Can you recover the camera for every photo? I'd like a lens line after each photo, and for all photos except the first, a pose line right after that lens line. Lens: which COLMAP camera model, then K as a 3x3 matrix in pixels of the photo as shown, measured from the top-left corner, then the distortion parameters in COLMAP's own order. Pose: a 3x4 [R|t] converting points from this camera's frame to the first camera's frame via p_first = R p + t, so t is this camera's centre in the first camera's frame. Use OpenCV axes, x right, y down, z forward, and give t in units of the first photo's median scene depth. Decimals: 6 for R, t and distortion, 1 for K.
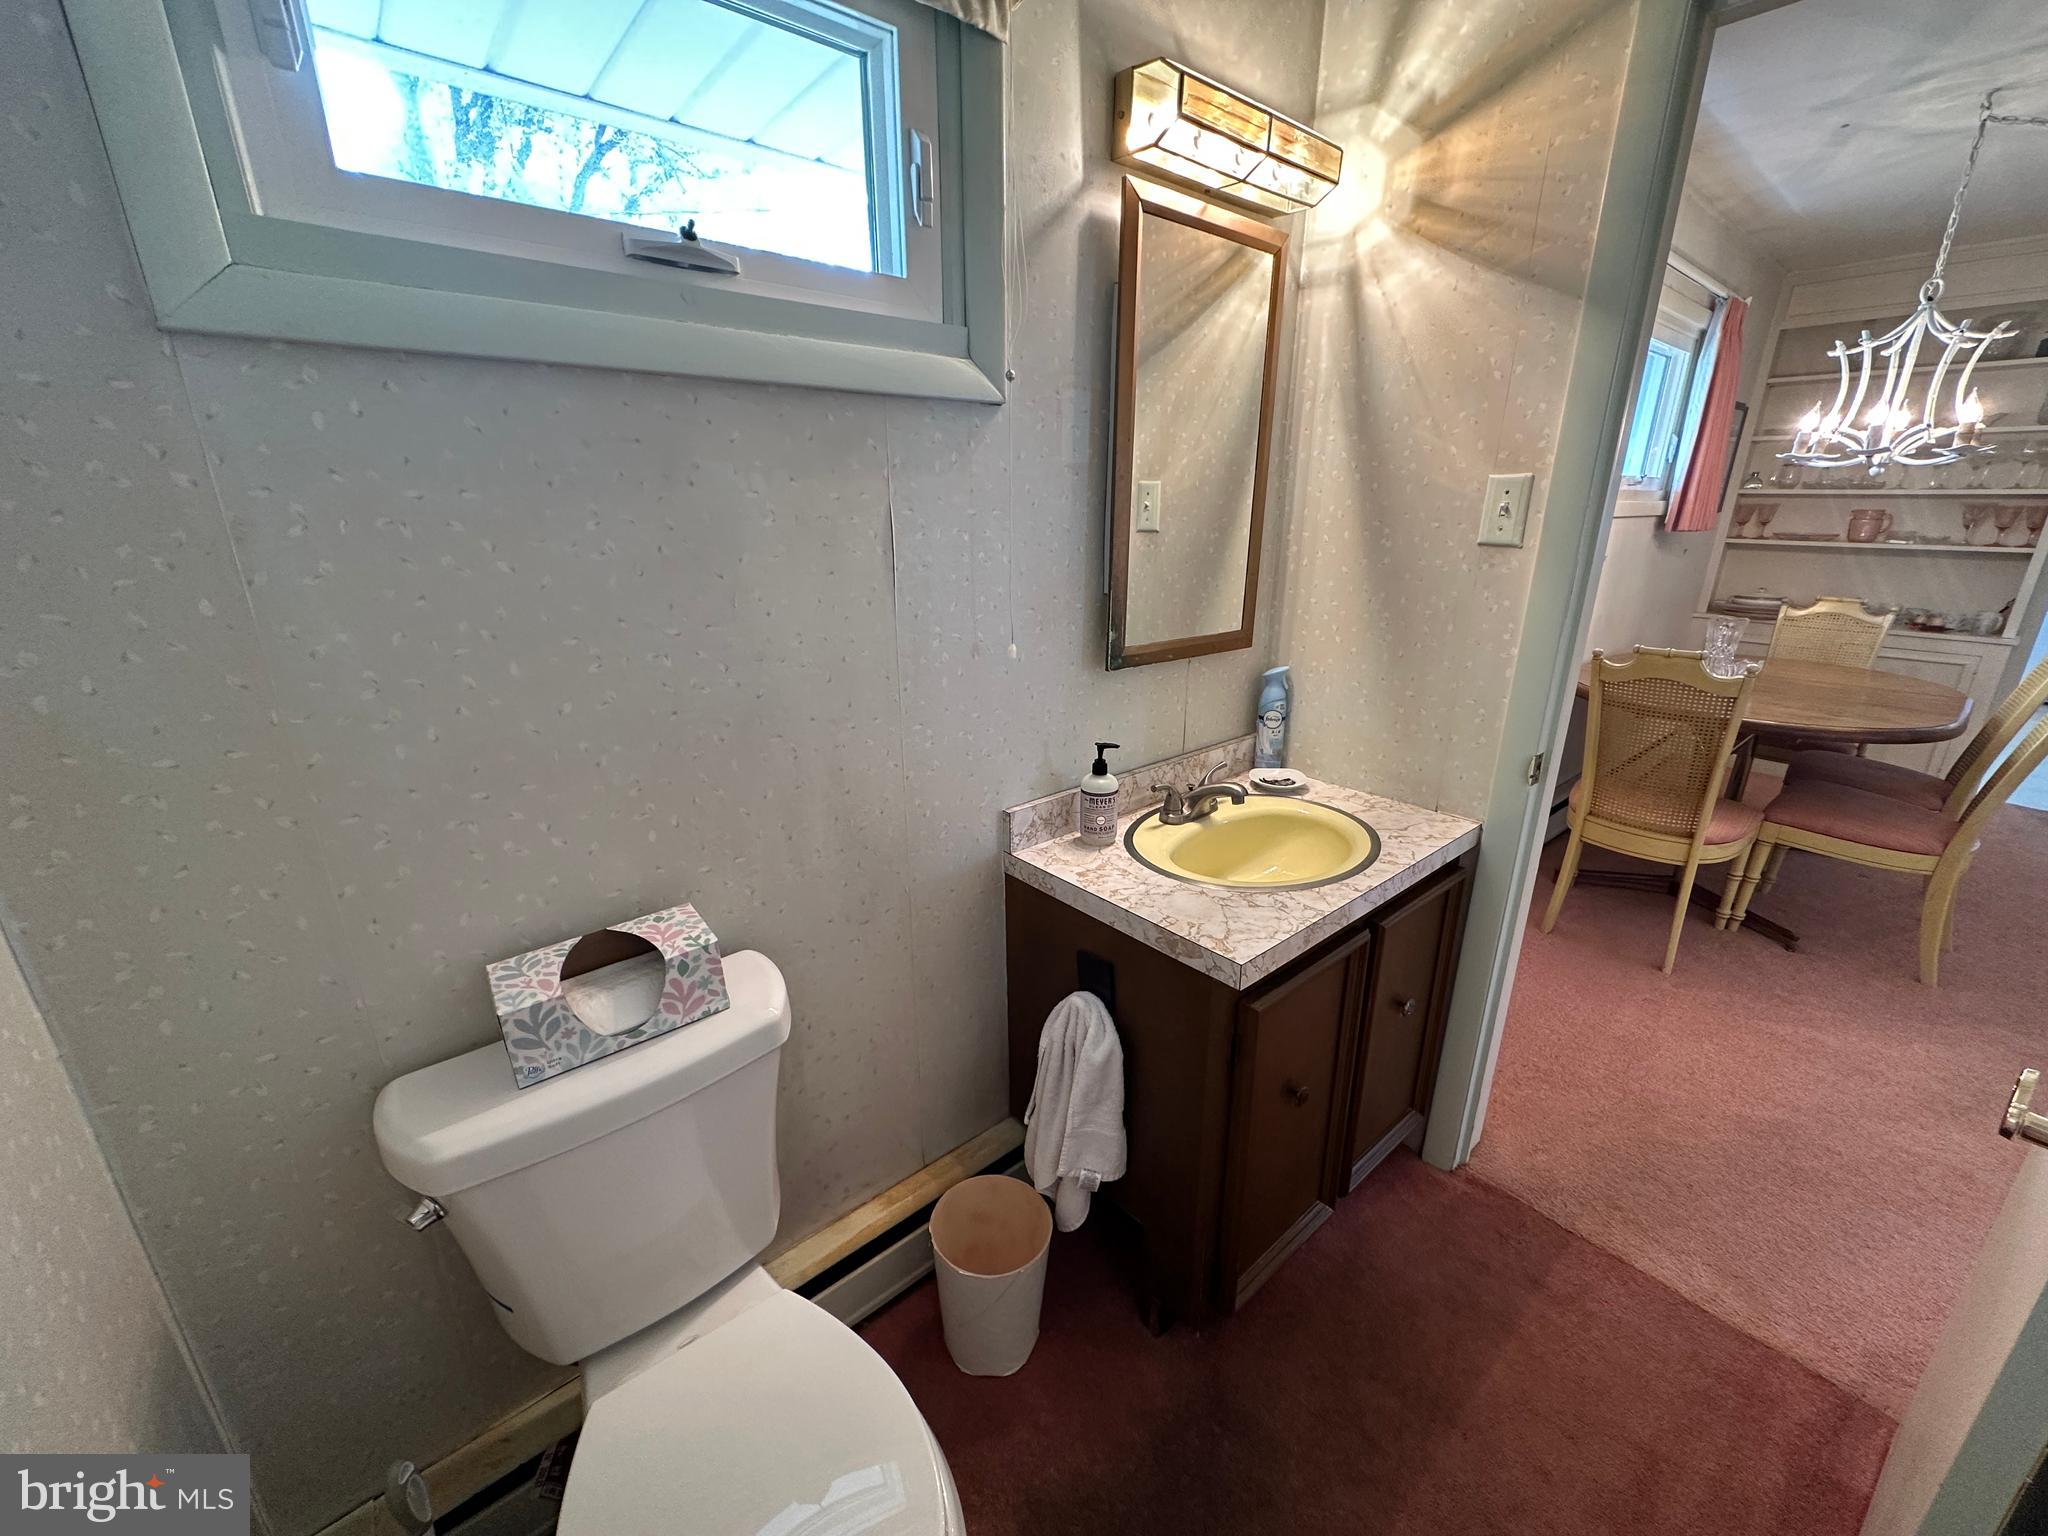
lens RADIAL K [[814.7, 0, 1022.7], [0, 814.7, 765.5], [0, 0, 1]] dist [-0.004868, 0.001727]
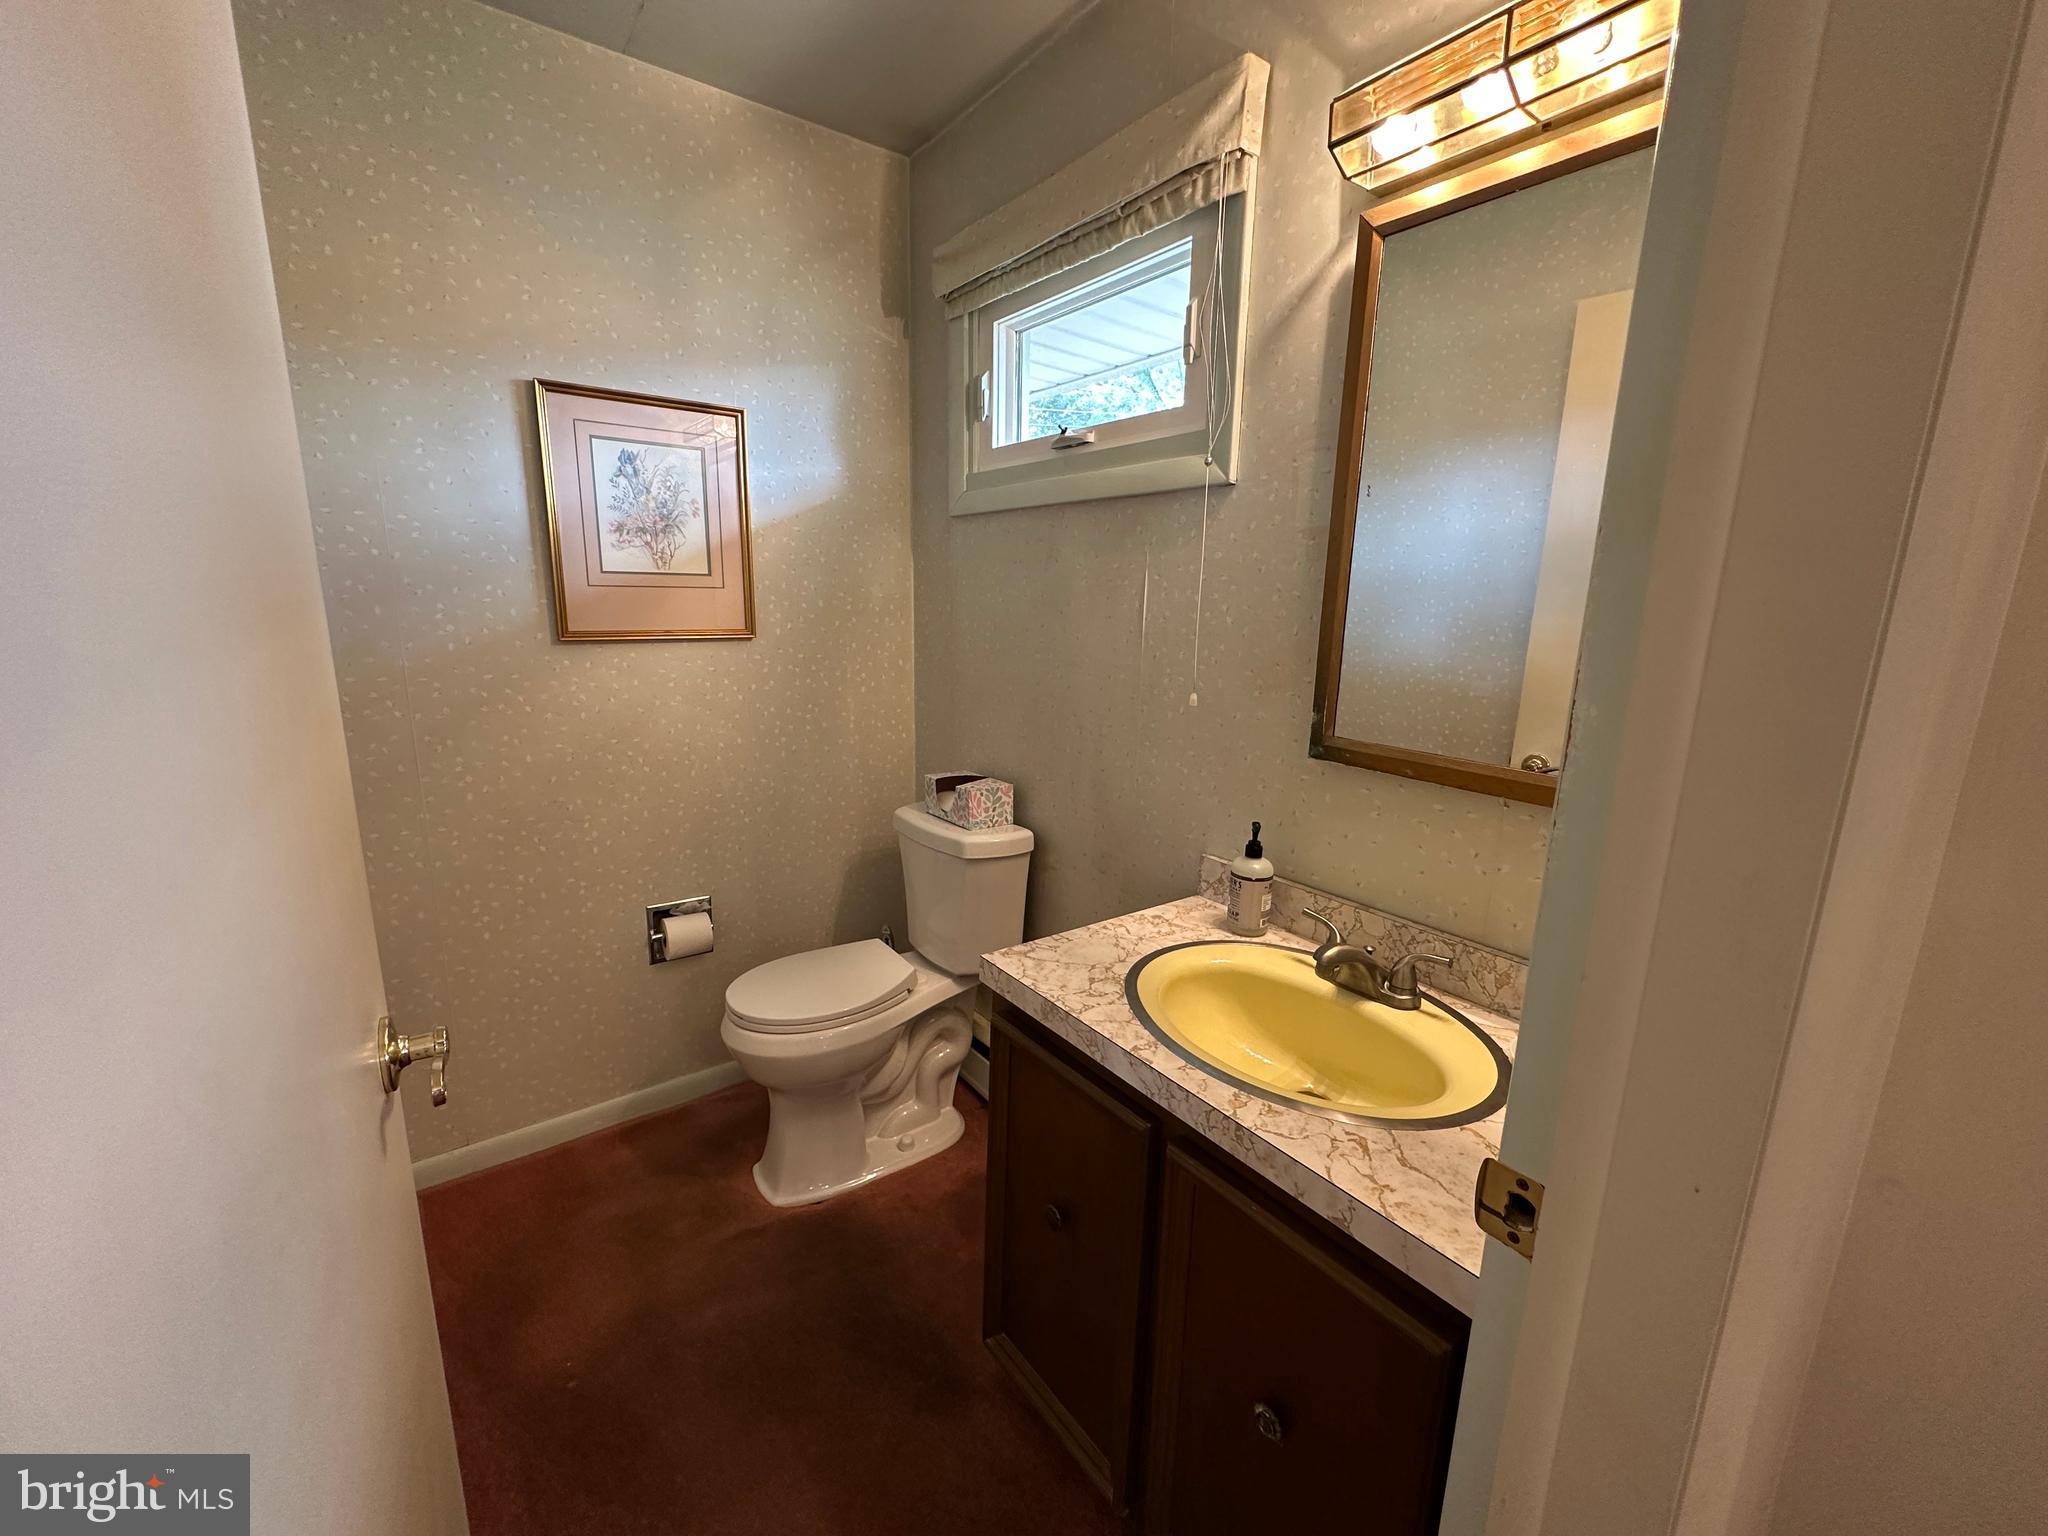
lens RADIAL K [[814.7, 0, 1022.7], [0, 814.7, 765.5], [0, 0, 1]] dist [-0.004868, 0.001727]
pose [[-0.060527, 0.207954, -0.976264, 1.140052], [-0.328937, 0.919268, 0.216208, -0.228187], [0.942410, 0.334216, 0.012763, 0.821986]]
